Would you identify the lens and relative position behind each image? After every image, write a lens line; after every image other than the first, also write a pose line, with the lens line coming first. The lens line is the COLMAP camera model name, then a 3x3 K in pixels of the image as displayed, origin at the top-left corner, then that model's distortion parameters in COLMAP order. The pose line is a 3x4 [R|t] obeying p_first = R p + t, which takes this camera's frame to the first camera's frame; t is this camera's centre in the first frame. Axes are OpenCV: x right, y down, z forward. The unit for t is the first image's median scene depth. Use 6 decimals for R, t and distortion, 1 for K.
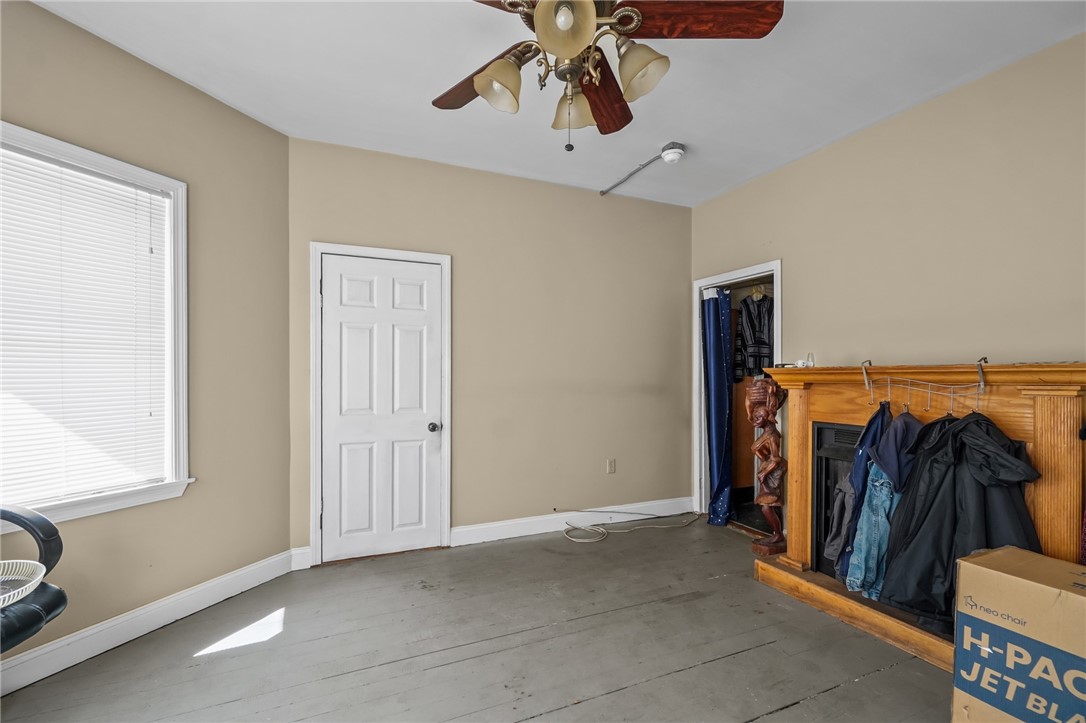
lens RADIAL K [[475.7, 0, 539.5], [0, 475.7, 377.0], [0, 0, 1]] dist [0.000872, -0.000226]
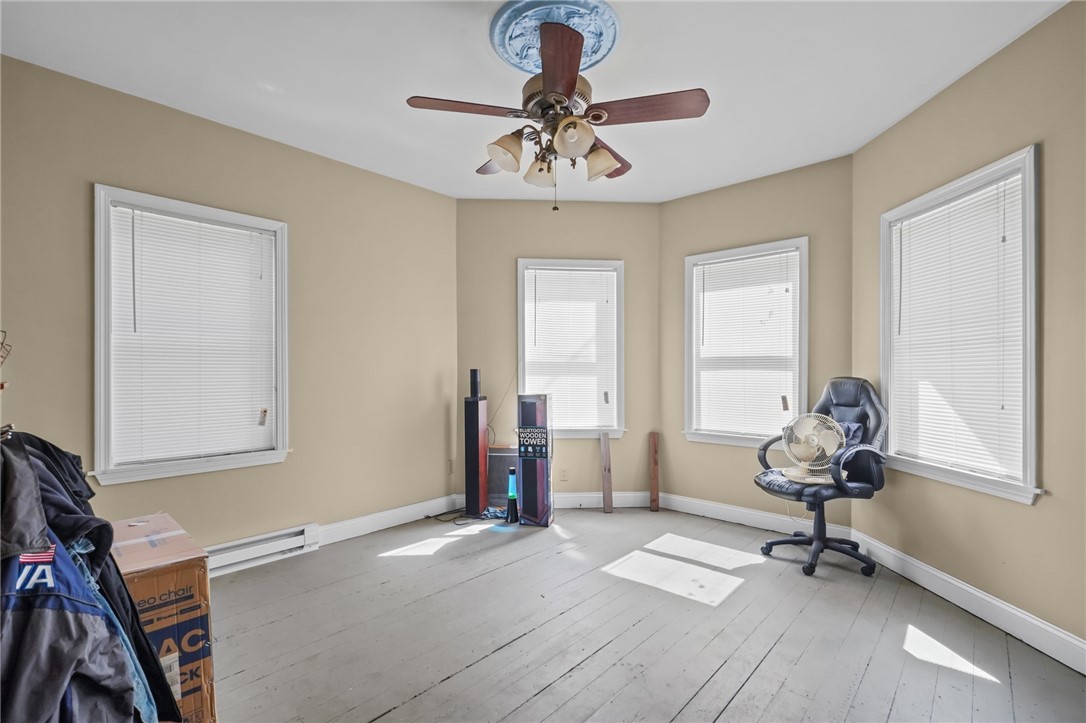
lens RADIAL K [[491.2, 0, 541.9], [0, 491.2, 368.4], [0, 0, 1]] dist [0.000781, -0.000001]
pose [[-0.913220, 0.000798, -0.407466, 0.328364], [0.002685, 0.999988, -0.004058, 0.000122], [0.407458, -0.004799, -0.913211, 1.103450]]
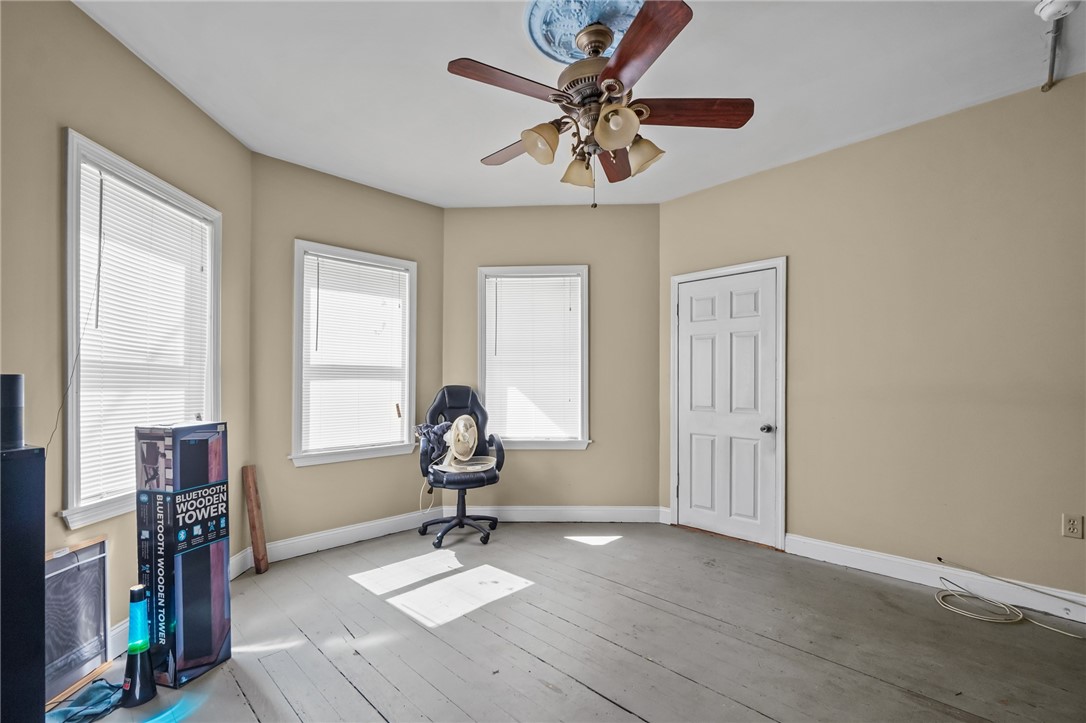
lens RADIAL K [[475.7, 0, 539.5], [0, 475.7, 377.0], [0, 0, 1]] dist [0.000872, -0.000226]
pose [[0.356556, -0.006232, -0.934253, 0.586944], [-0.000032, 0.999978, -0.006683, 0.001816], [0.934274, 0.002413, 0.356548, 0.183370]]
